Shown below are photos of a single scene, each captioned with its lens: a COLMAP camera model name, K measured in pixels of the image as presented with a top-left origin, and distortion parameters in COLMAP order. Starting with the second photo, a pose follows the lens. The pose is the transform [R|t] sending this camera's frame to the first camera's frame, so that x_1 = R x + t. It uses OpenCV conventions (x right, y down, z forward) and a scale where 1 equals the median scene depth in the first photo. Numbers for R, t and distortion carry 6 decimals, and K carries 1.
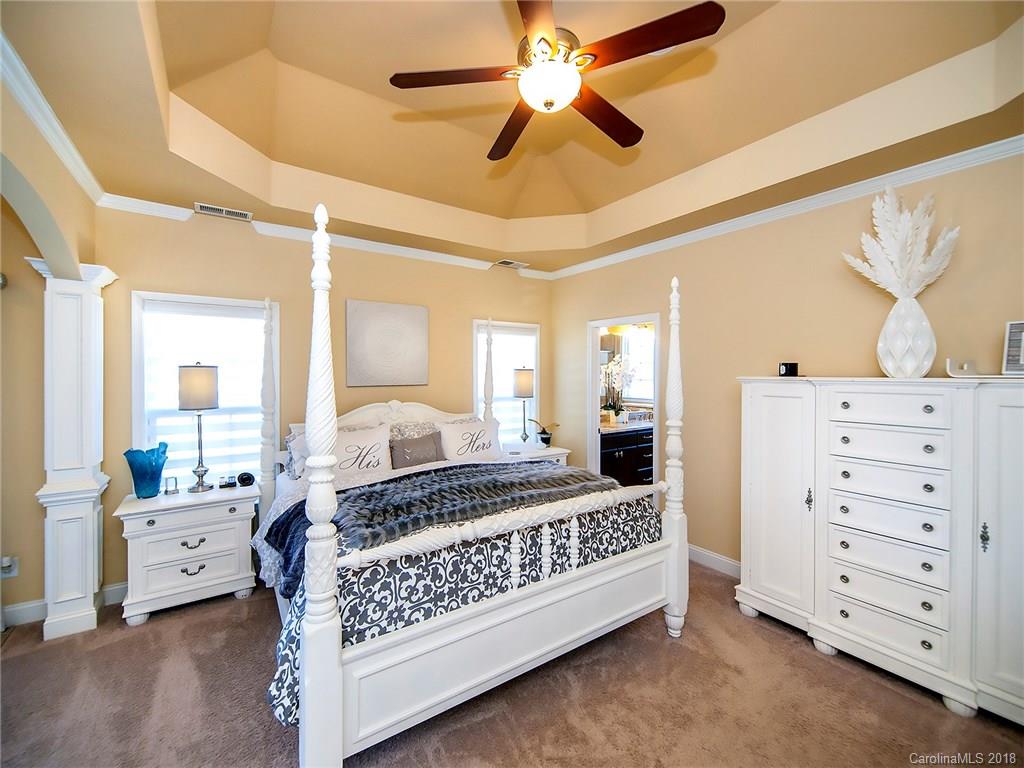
lens RADIAL K [[428.7, 0, 506.1], [0, 428.7, 368.8], [0, 0, 1]] dist [0.022926, -0.011831]
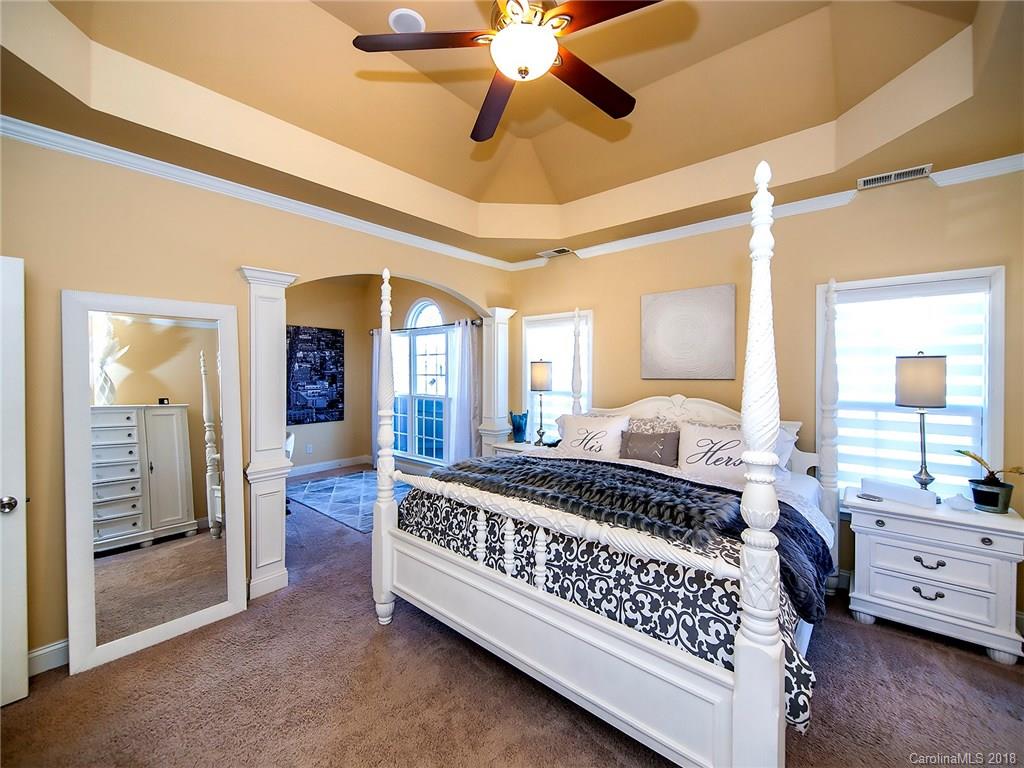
lens RADIAL K [[428.7, 0, 506.1], [0, 428.7, 368.8], [0, 0, 1]] dist [0.022926, -0.011831]
pose [[0.249441, -0.004390, -0.968380, 0.906341], [0.007727, 0.999967, -0.002543, 0.026776], [0.968359, -0.006848, 0.249467, 0.673643]]
